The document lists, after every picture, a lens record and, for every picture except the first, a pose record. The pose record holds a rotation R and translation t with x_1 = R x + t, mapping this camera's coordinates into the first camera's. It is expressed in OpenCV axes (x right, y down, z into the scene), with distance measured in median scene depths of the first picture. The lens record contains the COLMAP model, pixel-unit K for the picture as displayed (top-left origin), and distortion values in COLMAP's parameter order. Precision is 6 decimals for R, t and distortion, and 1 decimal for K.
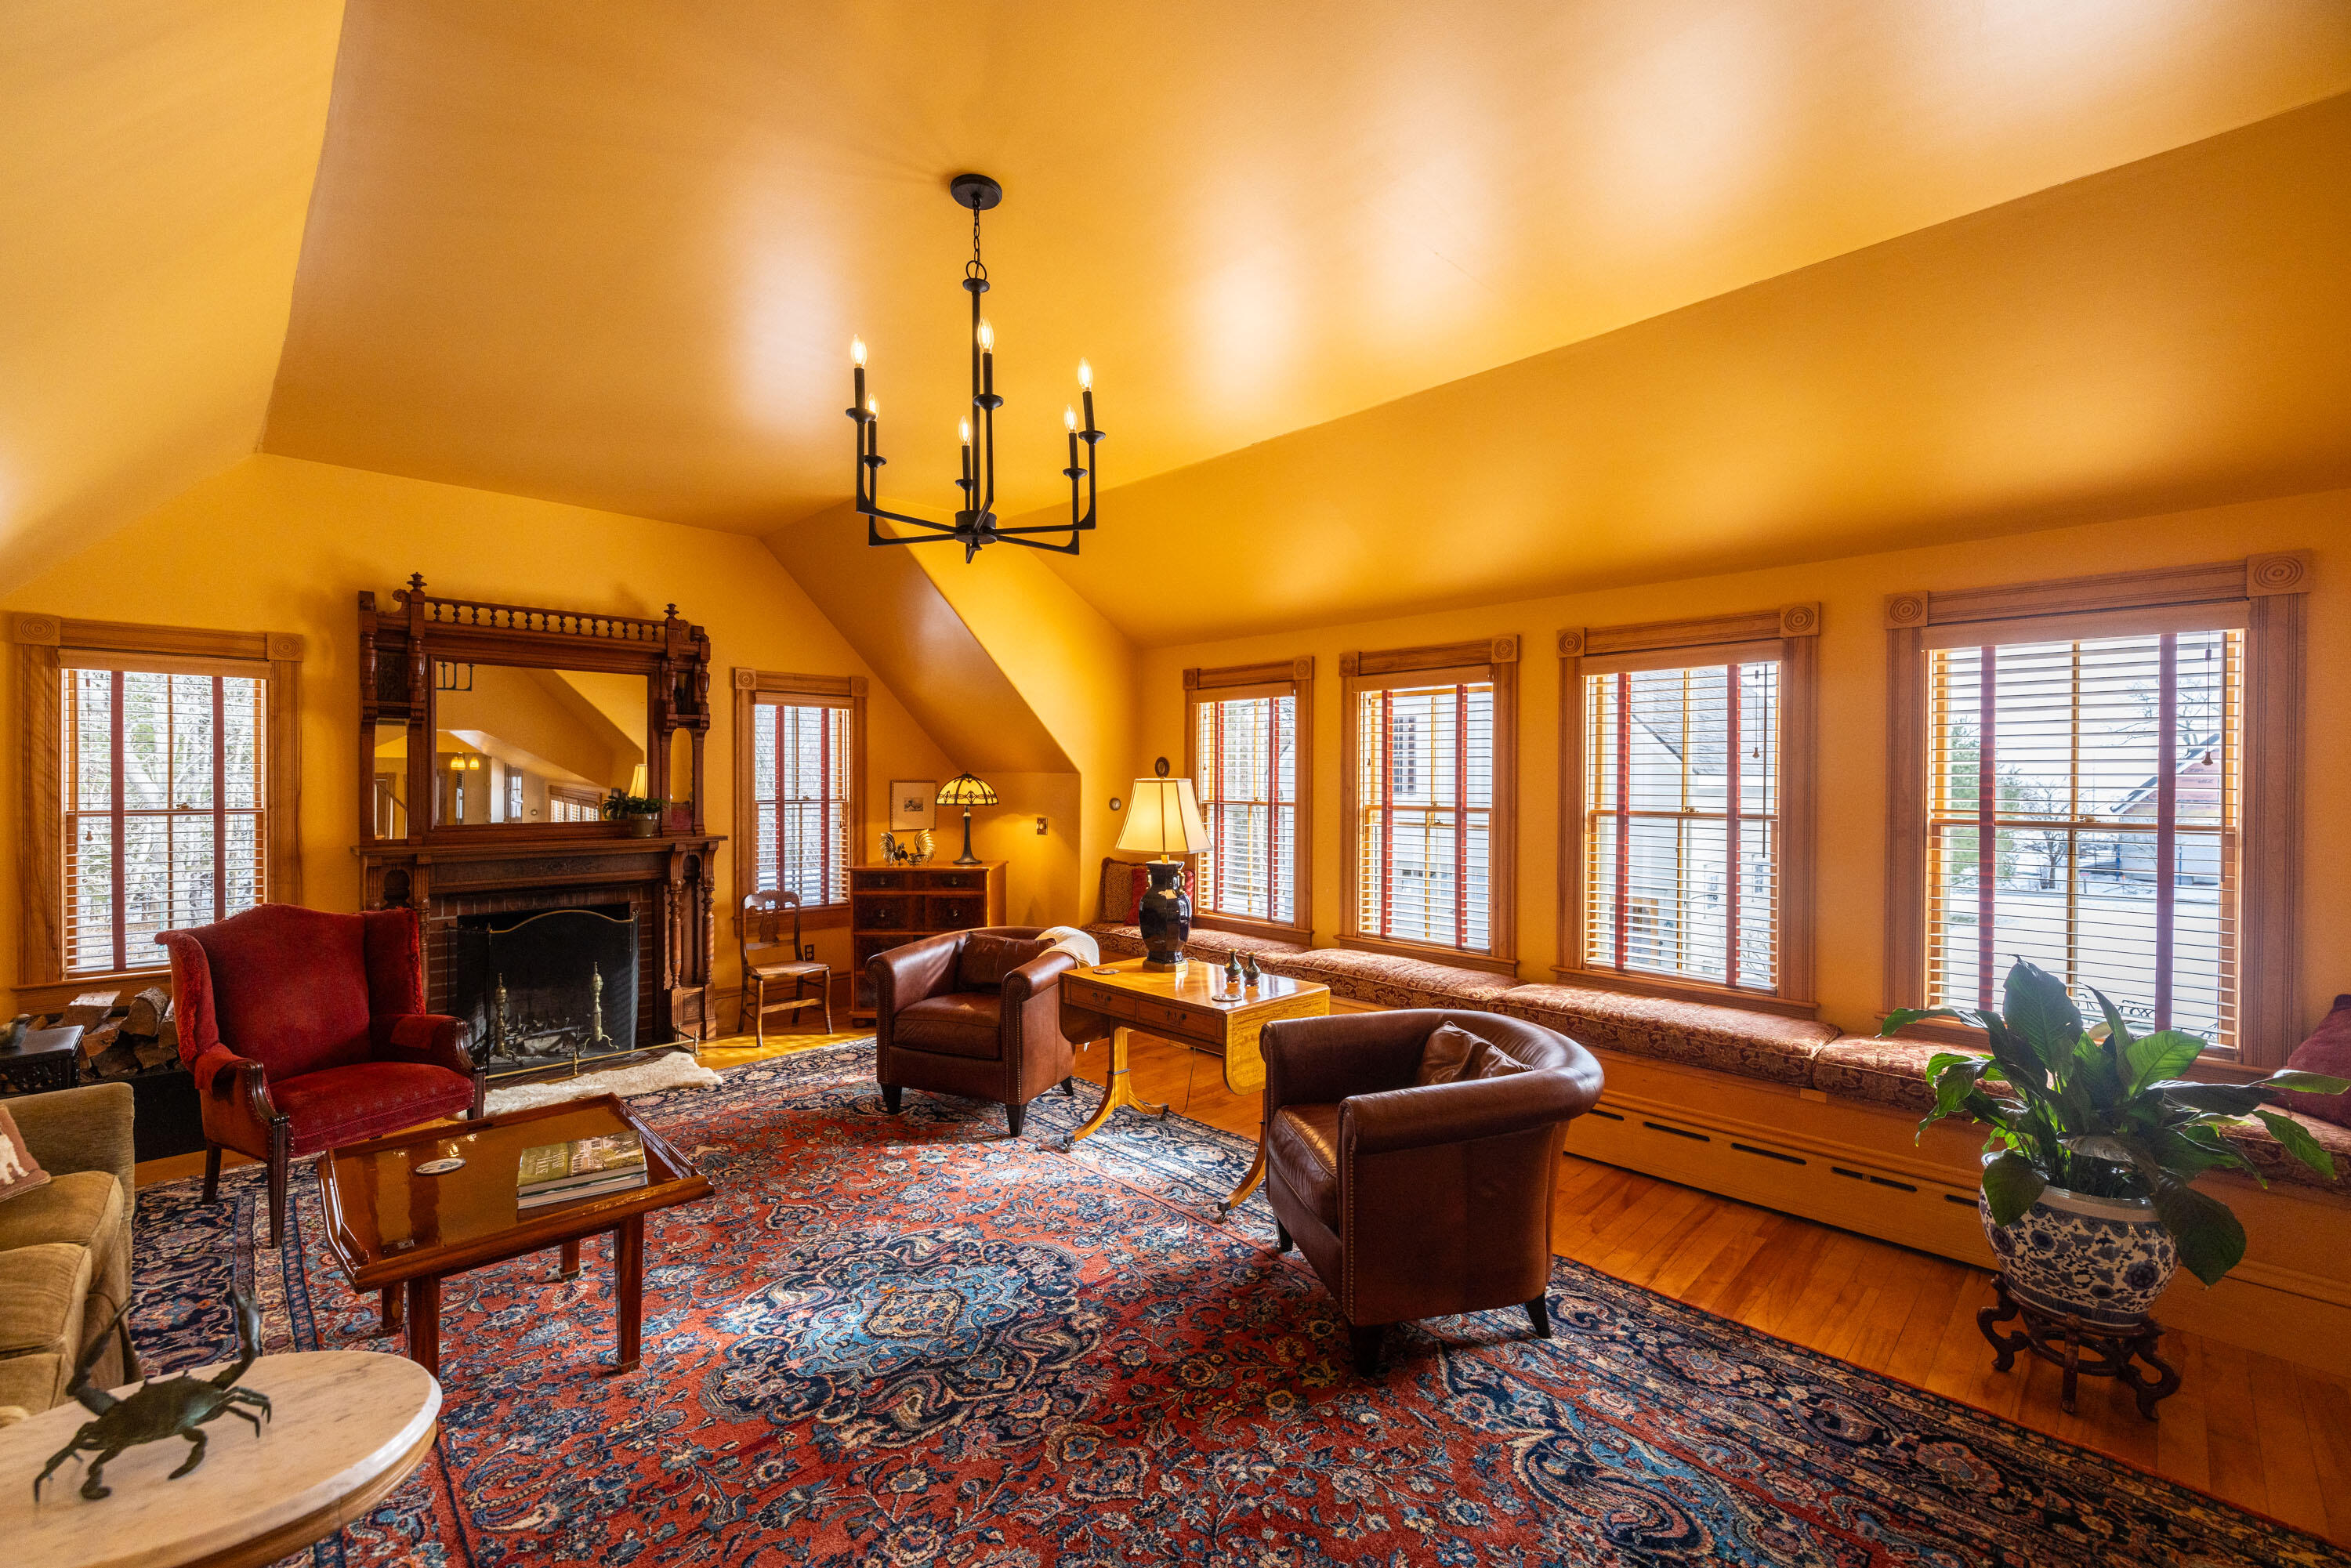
lens RADIAL K [[992.2, 0, 1167.6], [0, 992.2, 783.8], [0, 0, 1]] dist [0.003188, 0.000064]
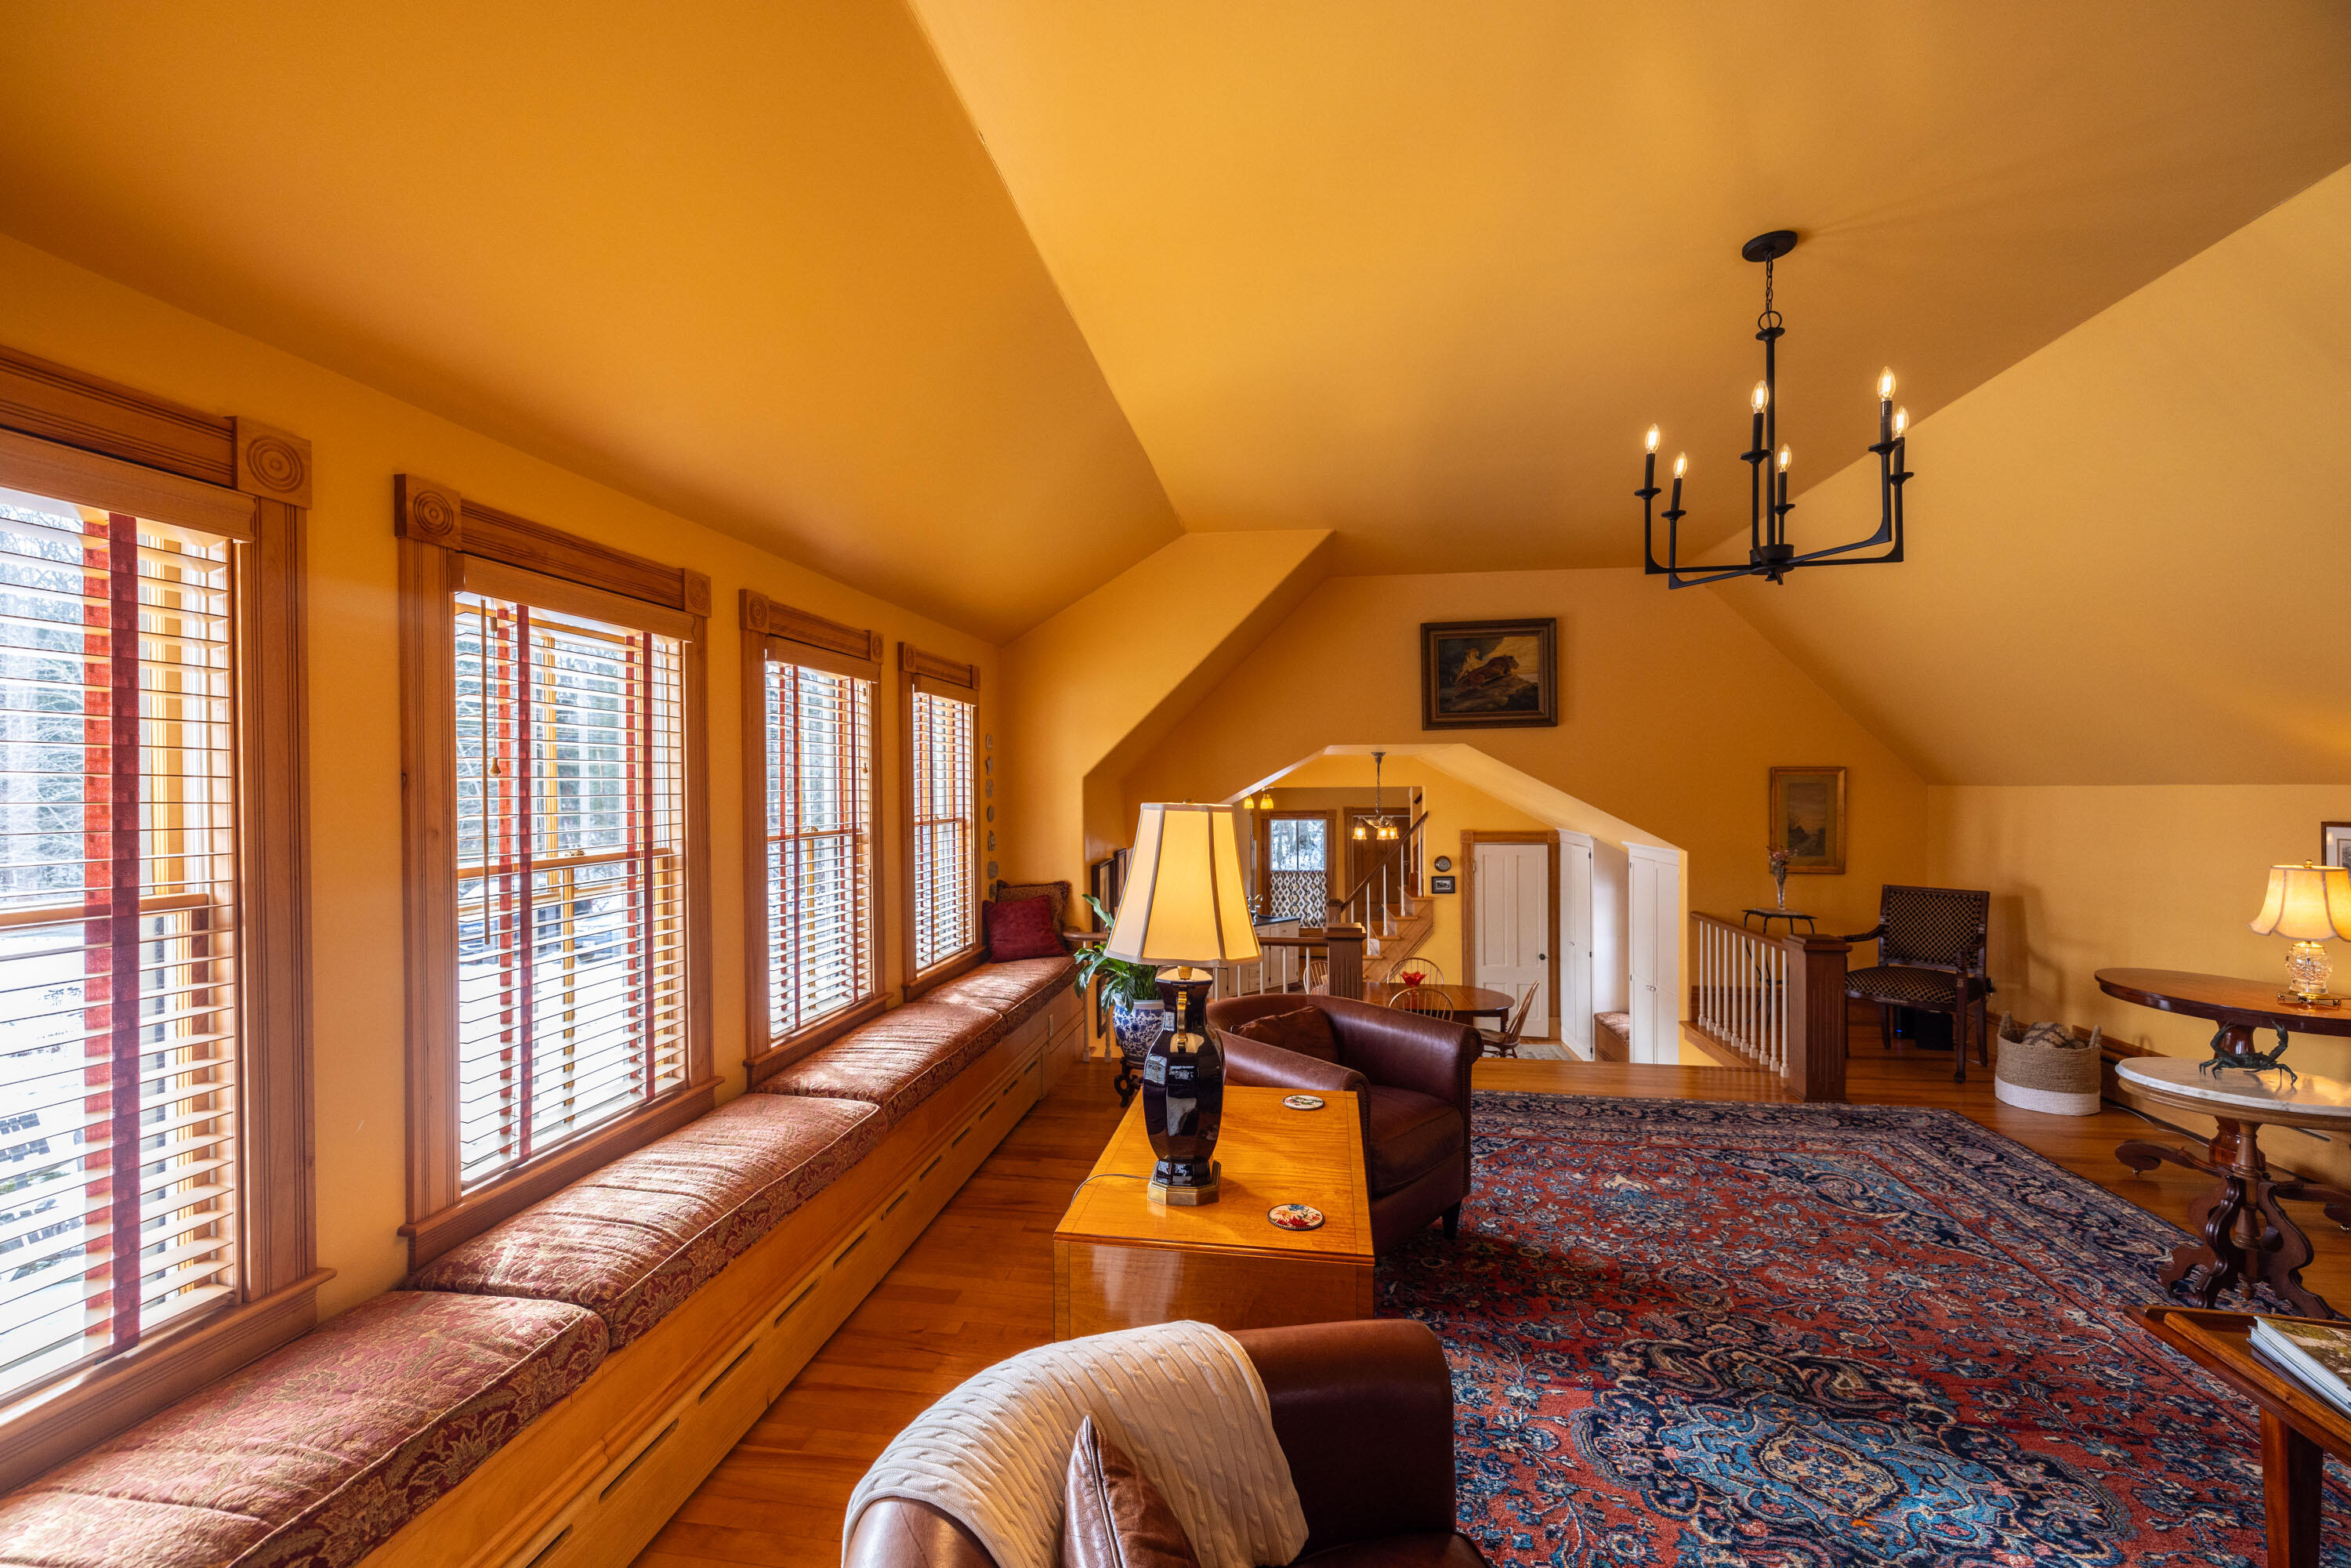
lens RADIAL K [[992.2, 0, 1161.1], [0, 992.2, 784.4], [0, 0, 1]] dist [0.003188, 0.000064]
pose [[-0.607691, 0.000421, 0.794173, -0.564007], [0.008753, 0.999943, 0.006167, -0.024732], [-0.794125, 0.010699, -0.607660, 1.905102]]
